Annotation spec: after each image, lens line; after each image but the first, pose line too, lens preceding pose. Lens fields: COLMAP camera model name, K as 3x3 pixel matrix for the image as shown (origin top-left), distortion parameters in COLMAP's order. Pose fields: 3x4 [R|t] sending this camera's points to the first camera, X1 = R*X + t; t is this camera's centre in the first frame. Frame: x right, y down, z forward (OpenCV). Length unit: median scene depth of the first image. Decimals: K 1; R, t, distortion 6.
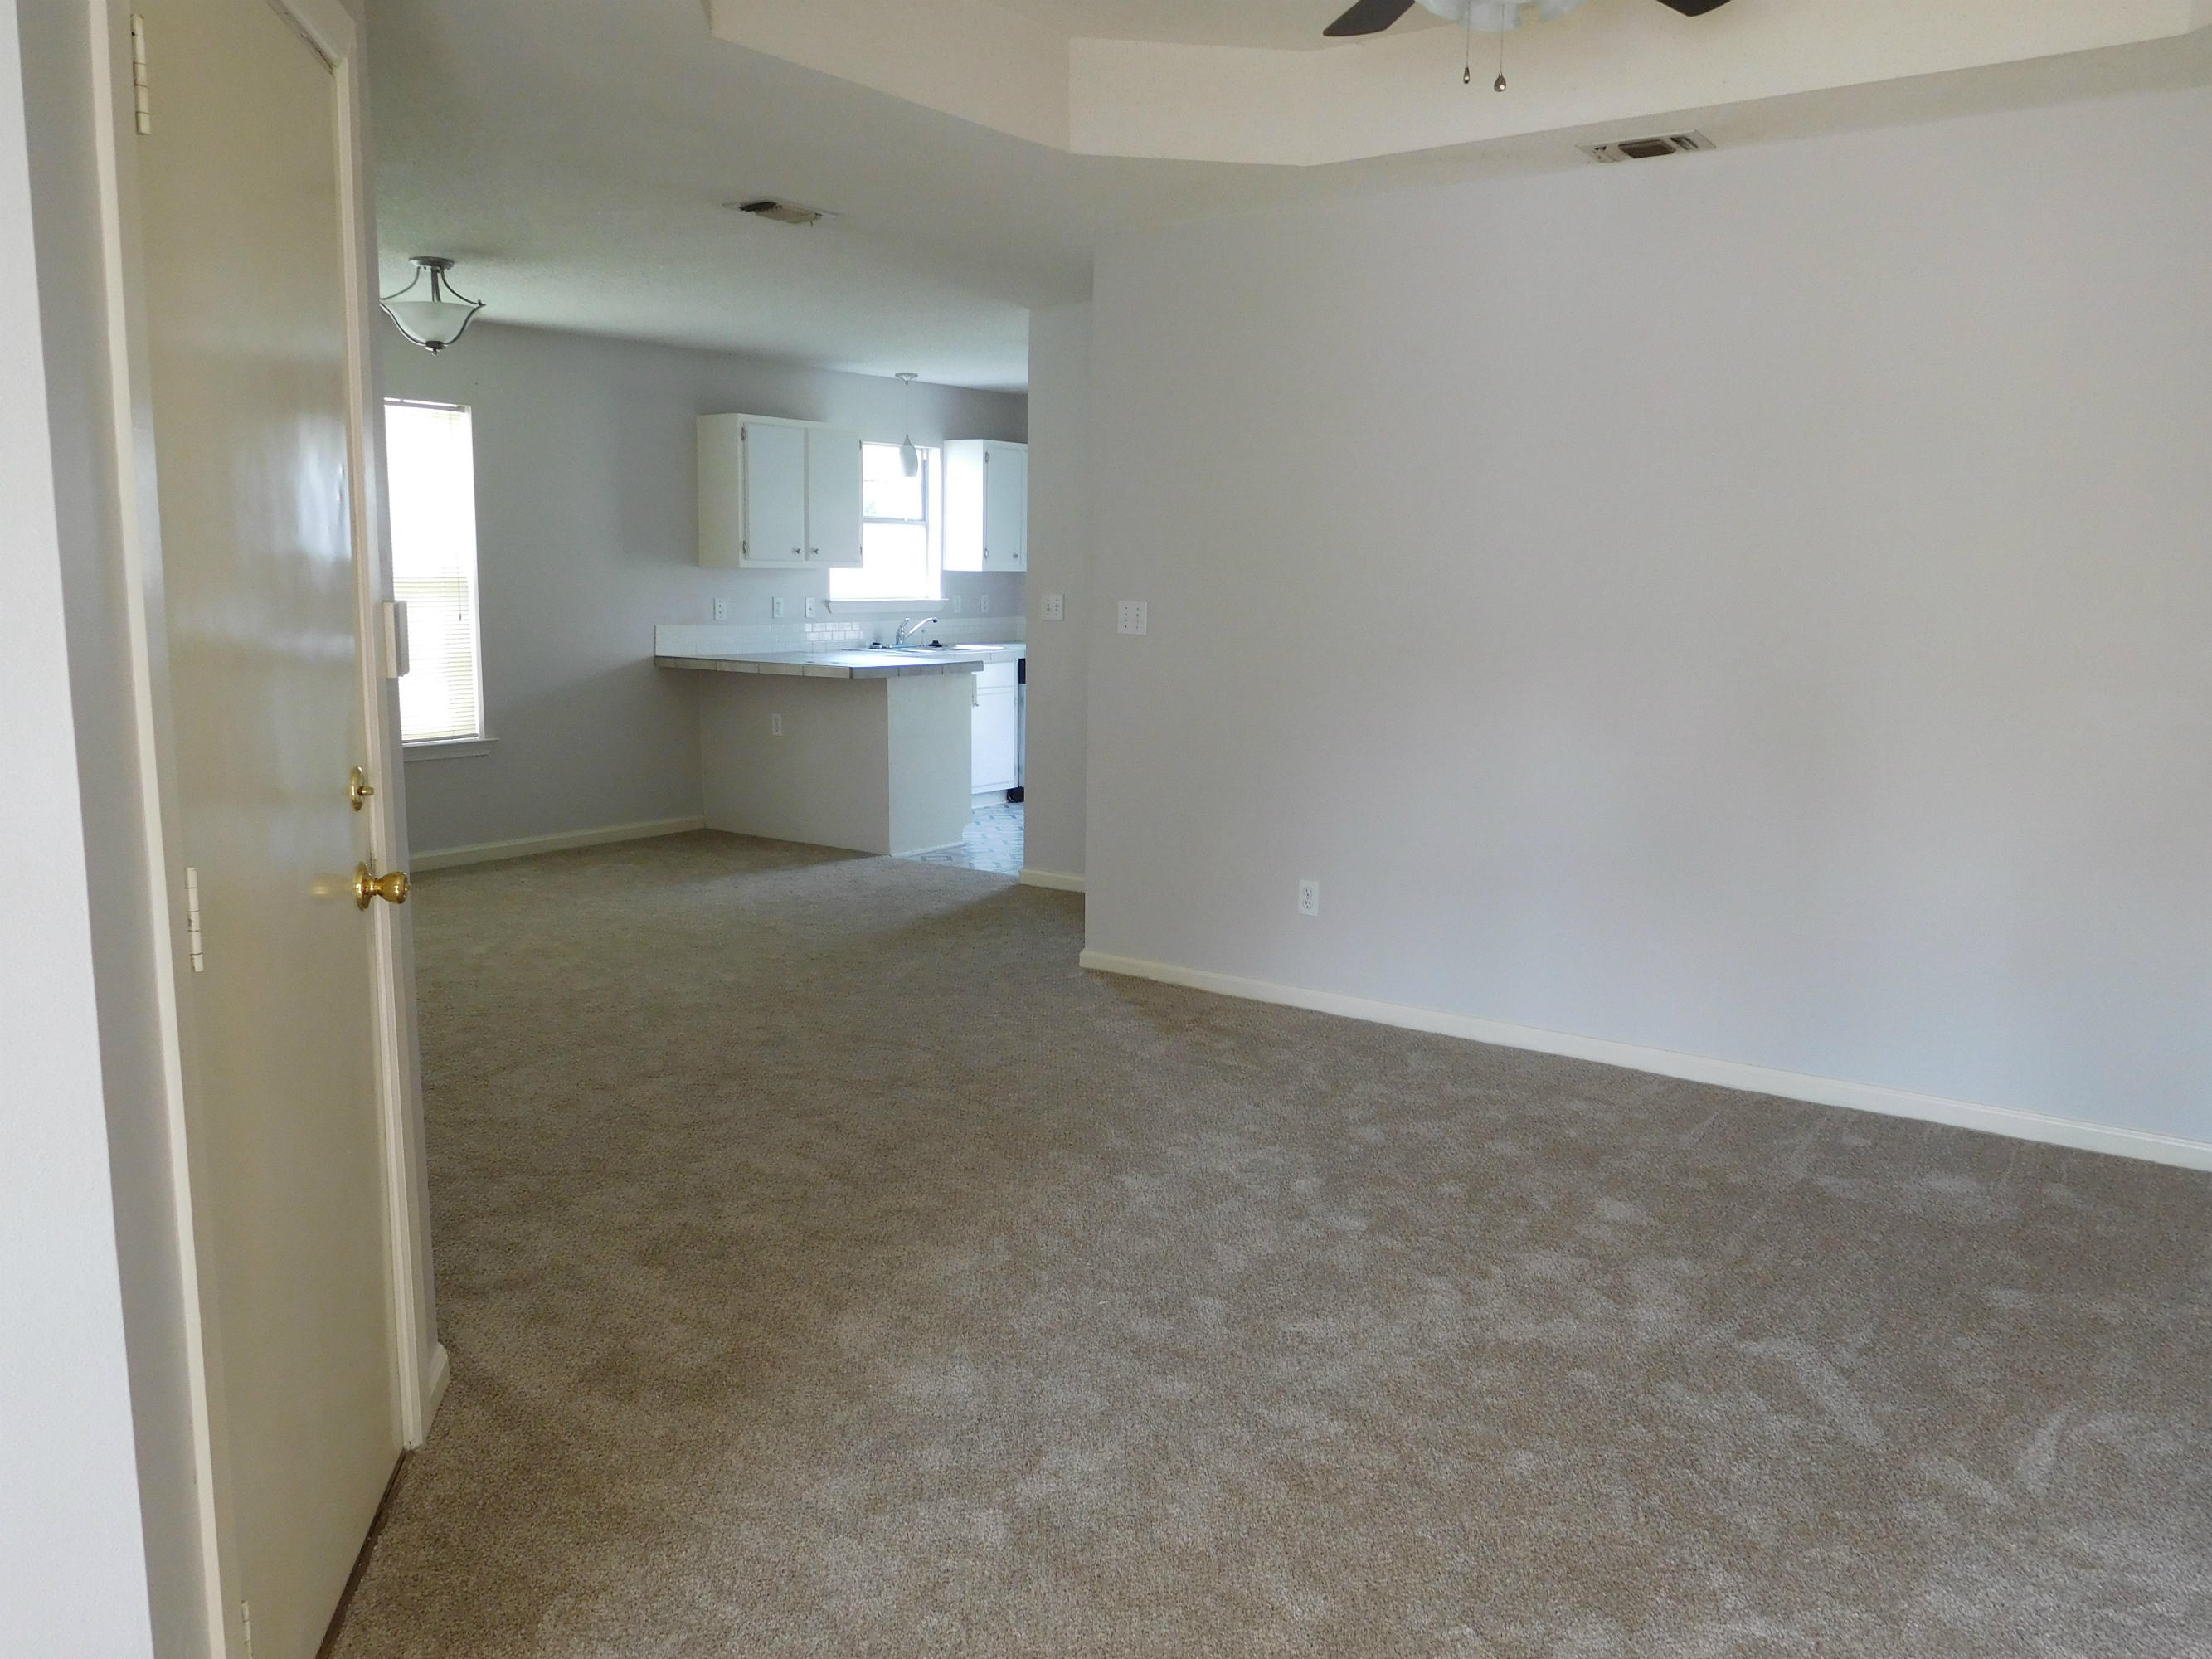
lens RADIAL K [[1619.3, 0, 1109.5], [0, 1619.3, 823.9], [0, 0, 1]] dist [-0.026340, -0.002908]
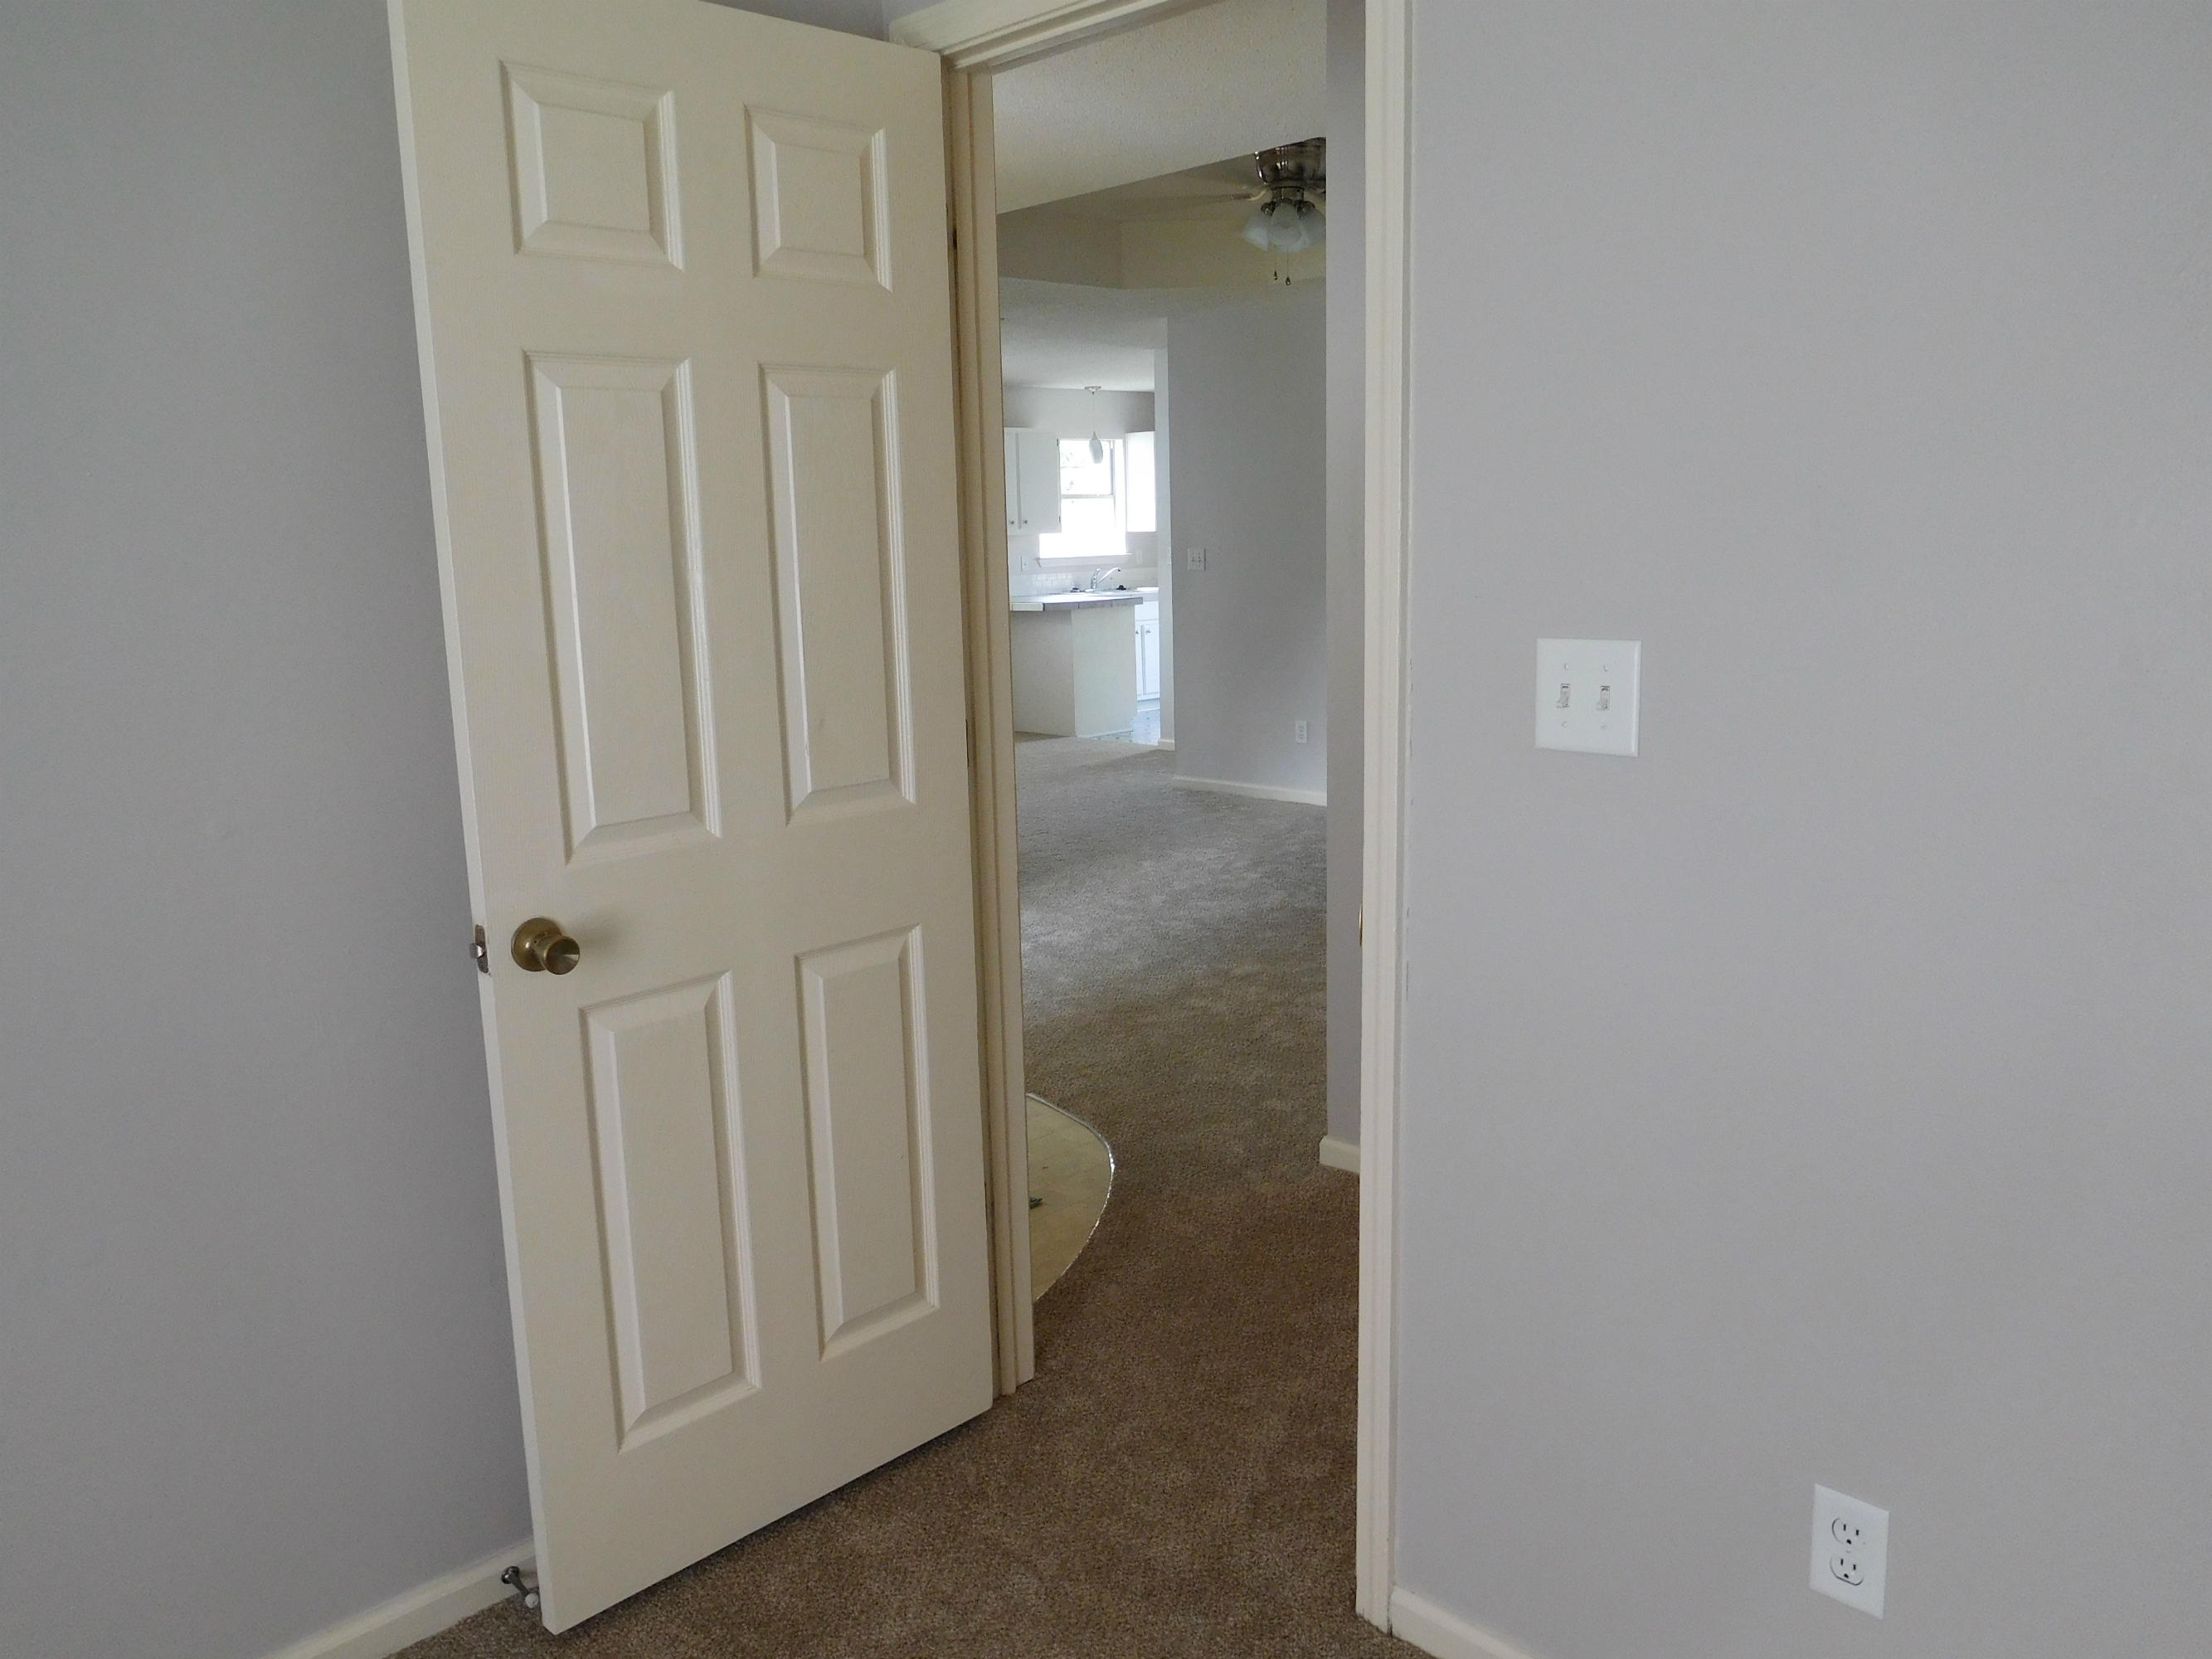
lens RADIAL K [[1619.3, 0, 1105.0], [0, 1619.3, 831.7], [0, 0, 1]] dist [-0.026340, -0.002908]
pose [[0.984571, -0.004223, -0.174932, 0.117692], [0.009533, 0.999519, 0.029524, 0.052597], [0.174723, -0.030736, 0.984138, -0.334374]]
